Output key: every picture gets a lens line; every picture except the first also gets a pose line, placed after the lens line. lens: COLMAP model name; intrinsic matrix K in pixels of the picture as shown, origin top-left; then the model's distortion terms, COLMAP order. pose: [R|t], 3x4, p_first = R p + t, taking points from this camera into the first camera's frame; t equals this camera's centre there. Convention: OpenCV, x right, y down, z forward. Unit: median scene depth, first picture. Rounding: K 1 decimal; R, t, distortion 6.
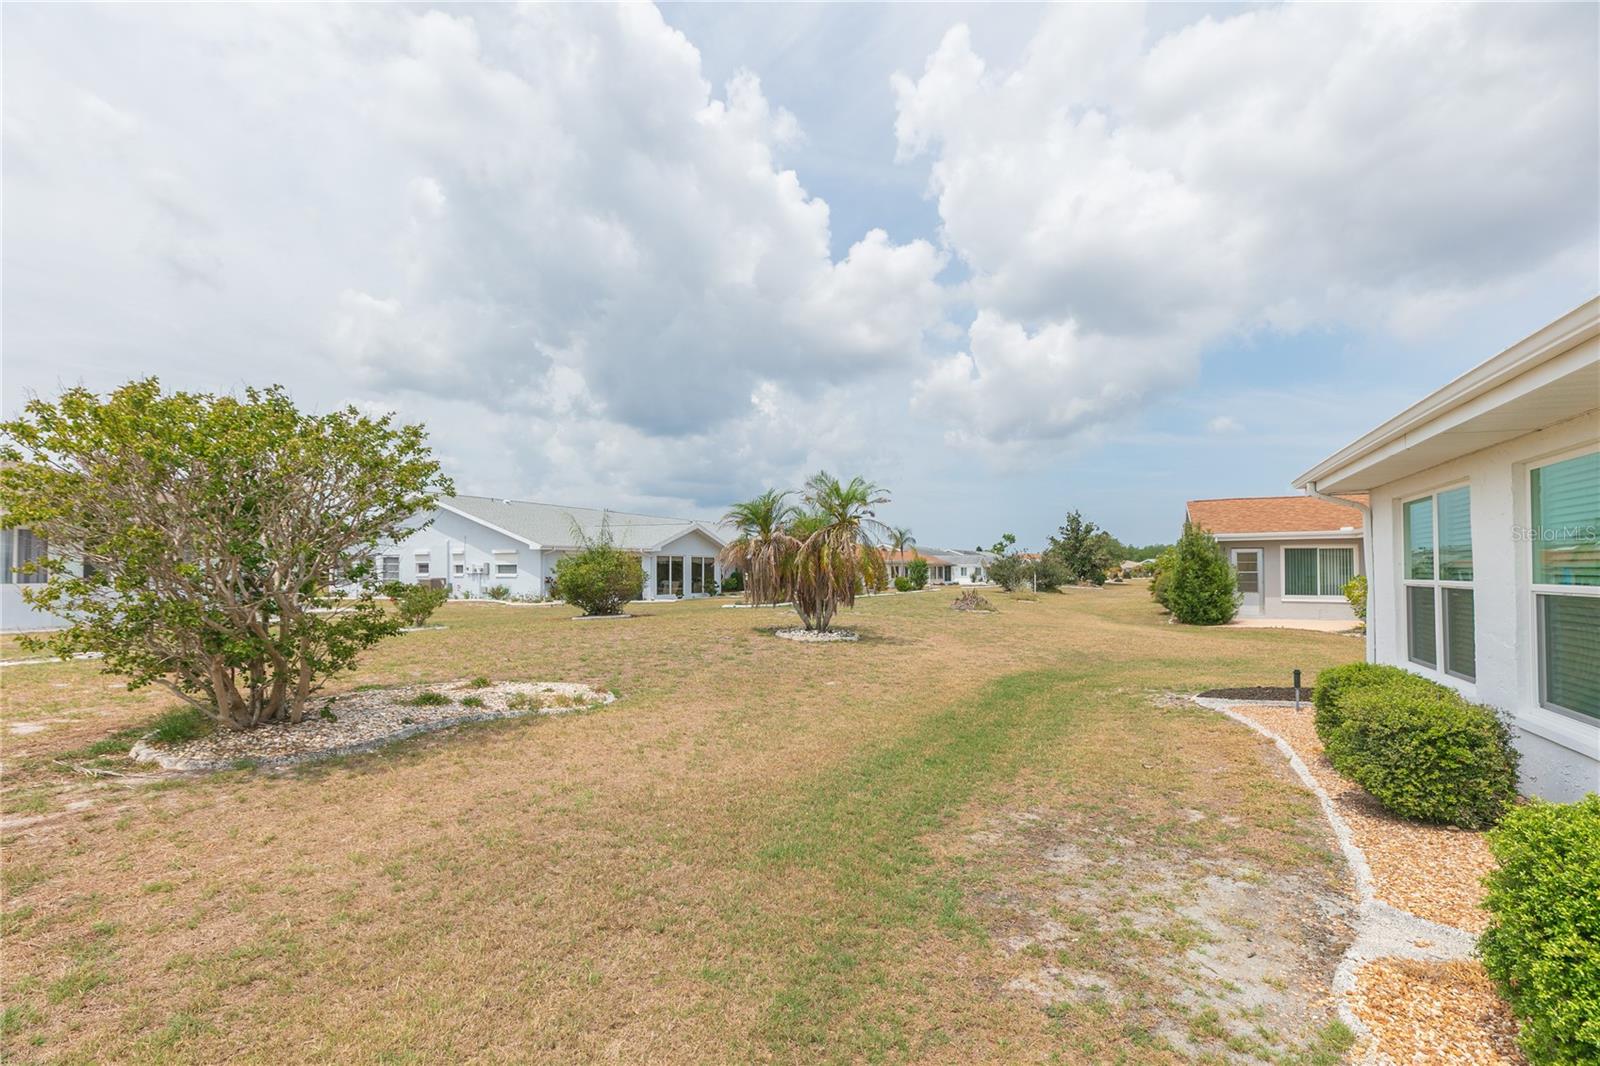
lens RADIAL K [[732.4, 0, 813.4], [0, 732.4, 553.8], [0, 0, 1]] dist [0.001422, -0.000270]
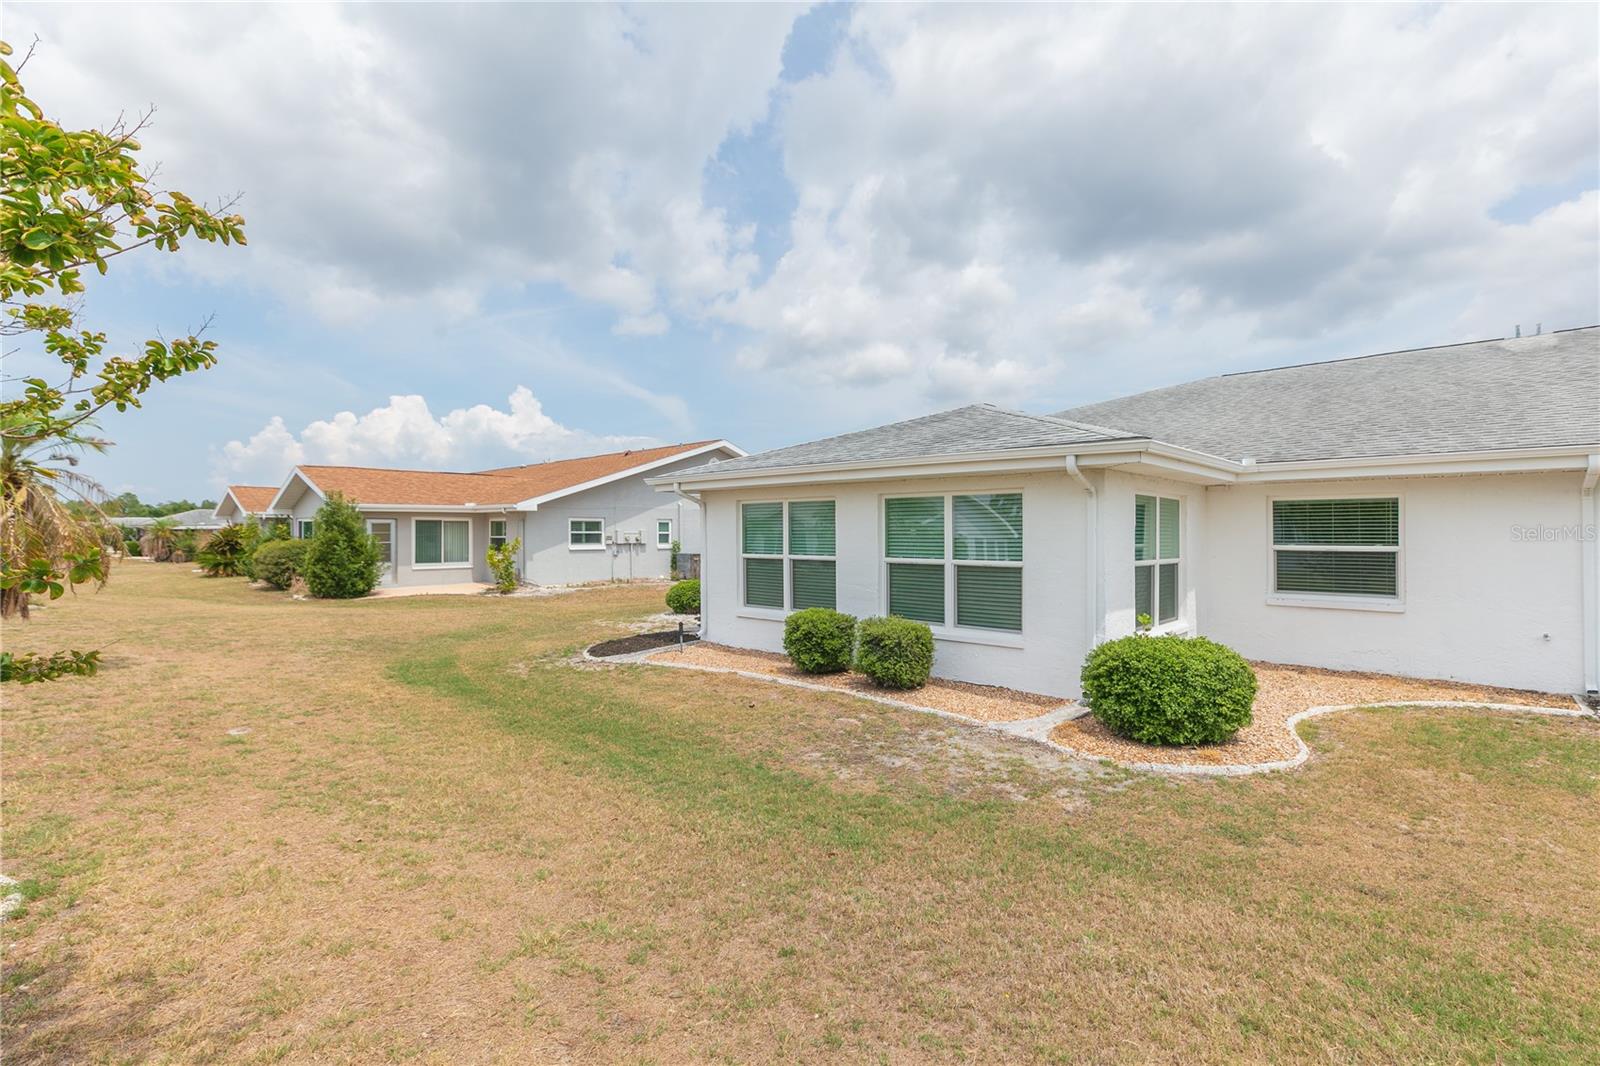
lens RADIAL K [[682.7, 0, 864.4], [0, 682.7, 534.7], [0, 0, 1]] dist [0.001101, -0.000033]
pose [[0.269585, 0.004973, 0.962964, -0.937167], [-0.024552, 0.999697, 0.001711, -0.025547], [-0.962664, -0.024104, 0.269625, 0.709077]]
